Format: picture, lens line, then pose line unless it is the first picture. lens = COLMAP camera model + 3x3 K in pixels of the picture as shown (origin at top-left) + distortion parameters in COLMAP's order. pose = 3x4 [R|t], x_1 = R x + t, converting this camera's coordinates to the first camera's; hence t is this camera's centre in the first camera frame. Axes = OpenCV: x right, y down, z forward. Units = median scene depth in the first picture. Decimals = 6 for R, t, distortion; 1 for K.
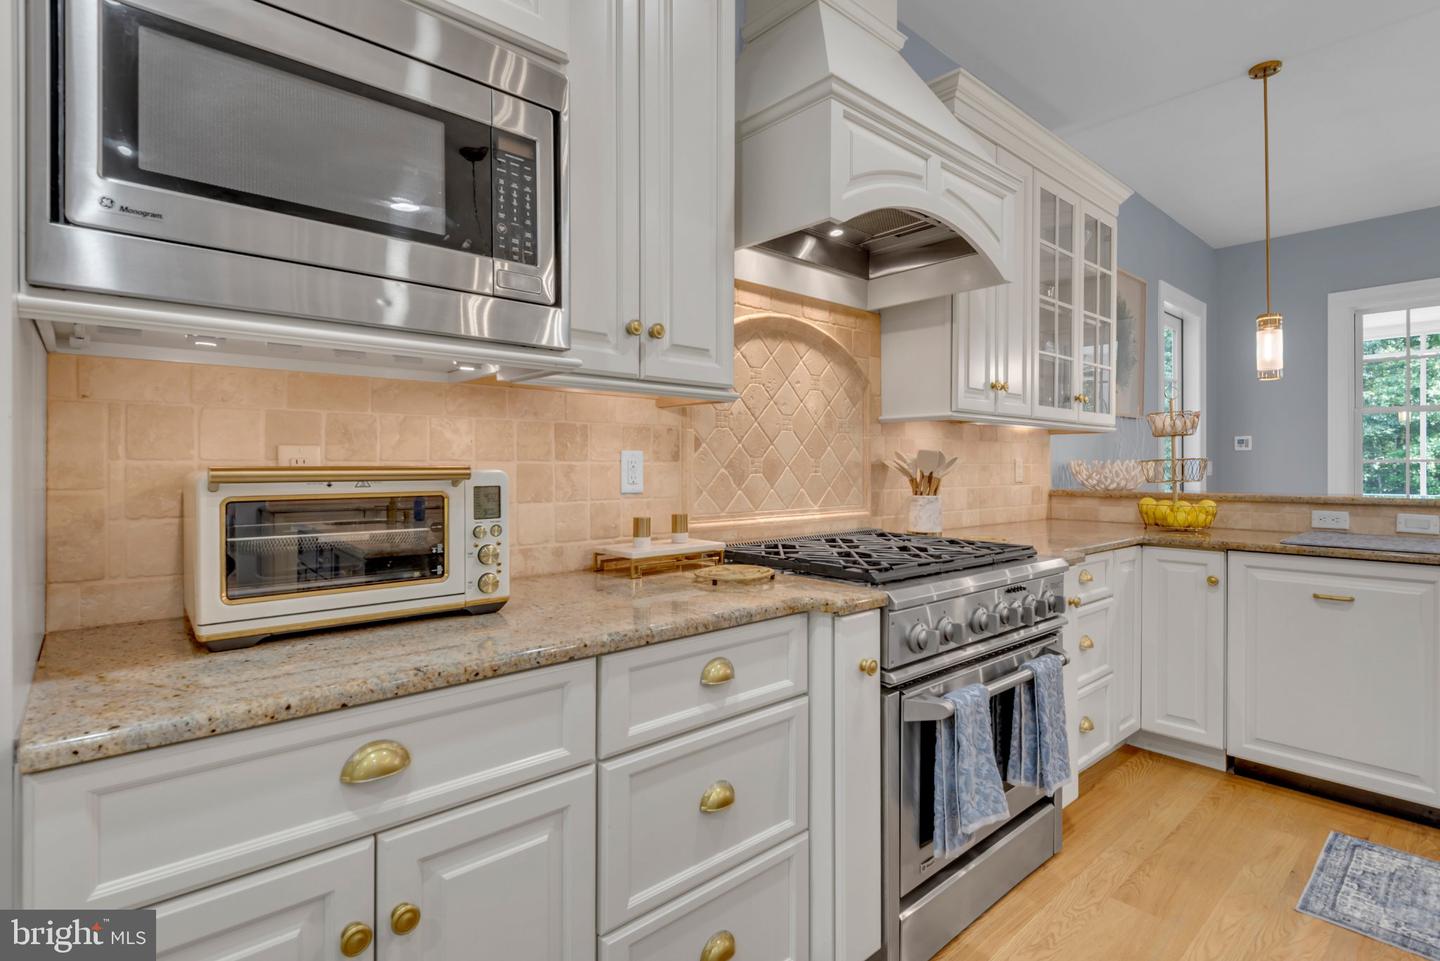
lens RADIAL K [[686.8, 0, 720.8], [0, 686.8, 470.3], [0, 0, 1]] dist [0.015239, -0.000268]
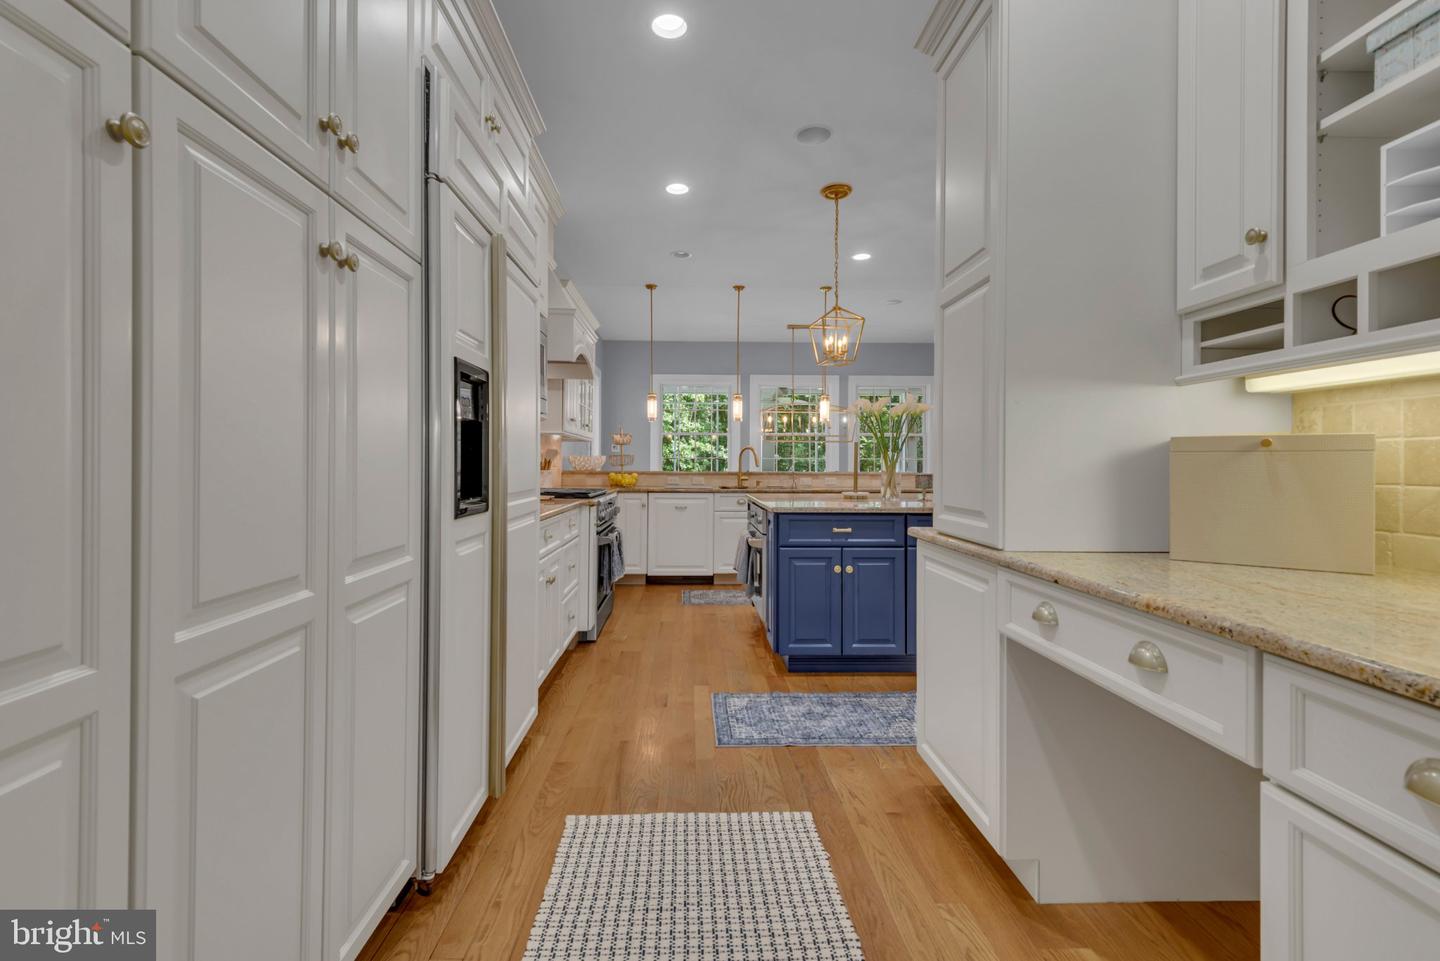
lens RADIAL K [[655.4, 0, 714.6], [0, 655.4, 466.5], [0, 0, 1]] dist [0.004471, -0.000330]
pose [[0.628696, -0.000546, 0.777651, -0.912193], [-0.000862, 0.999999, 0.001400, 0.021569], [-0.777650, -0.001550, 0.628695, -0.625064]]
